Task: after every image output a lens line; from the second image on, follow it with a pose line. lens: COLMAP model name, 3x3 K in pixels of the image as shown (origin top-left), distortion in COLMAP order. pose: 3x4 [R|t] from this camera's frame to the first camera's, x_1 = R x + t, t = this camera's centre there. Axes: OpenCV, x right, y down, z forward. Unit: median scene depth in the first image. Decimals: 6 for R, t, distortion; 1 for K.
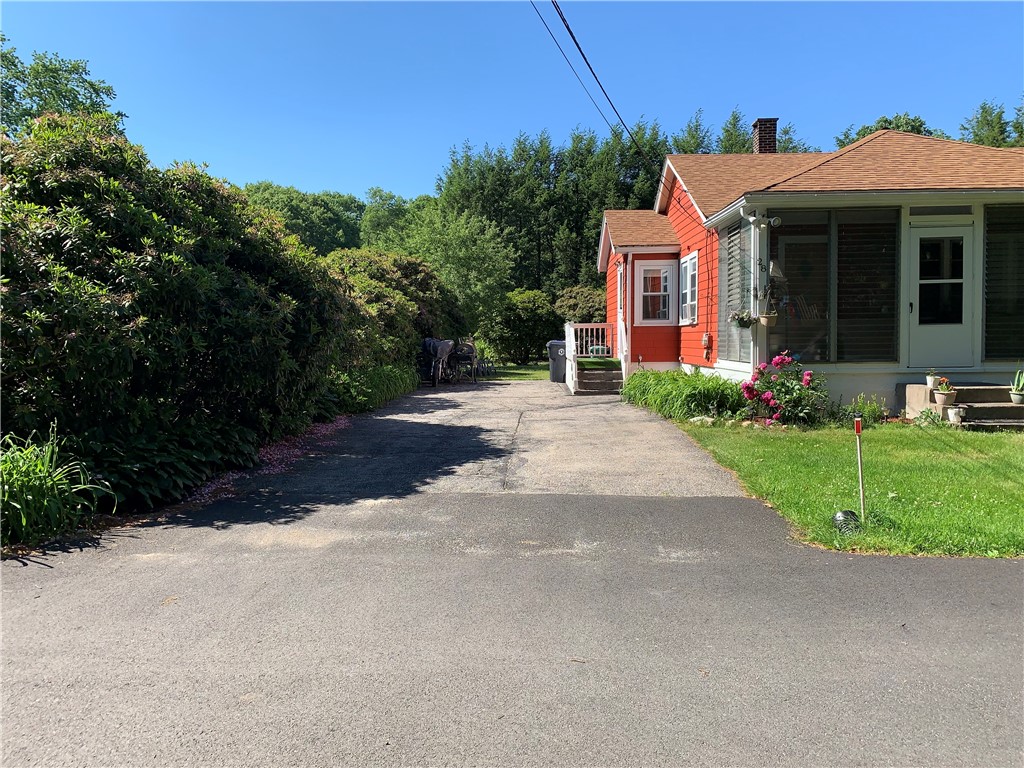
lens RADIAL K [[791.1, 0, 513.3], [0, 791.1, 383.3], [0, 0, 1]] dist [0.034921, -0.045344]
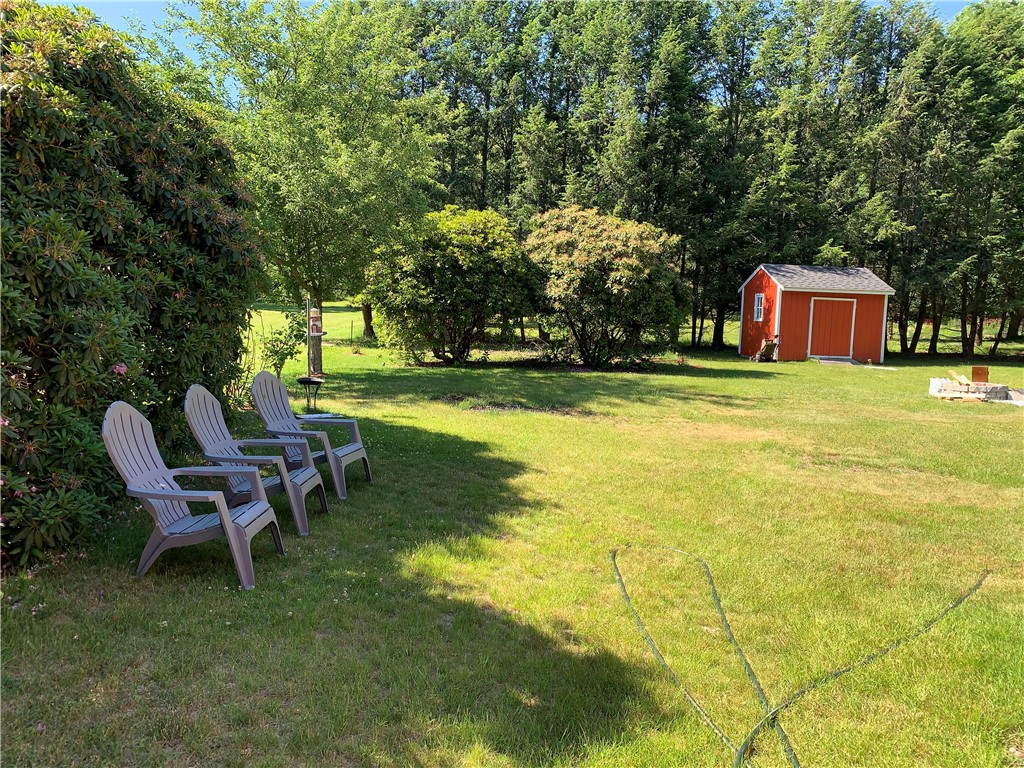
lens RADIAL K [[791.1, 0, 509.6], [0, 791.1, 383.1], [0, 0, 1]] dist [0.034921, -0.045344]
pose [[0.994922, 0.034199, 0.094662, -0.001177], [-0.038670, 0.998201, 0.045811, -0.034606], [-0.092925, -0.049239, 0.994455, 0.511839]]
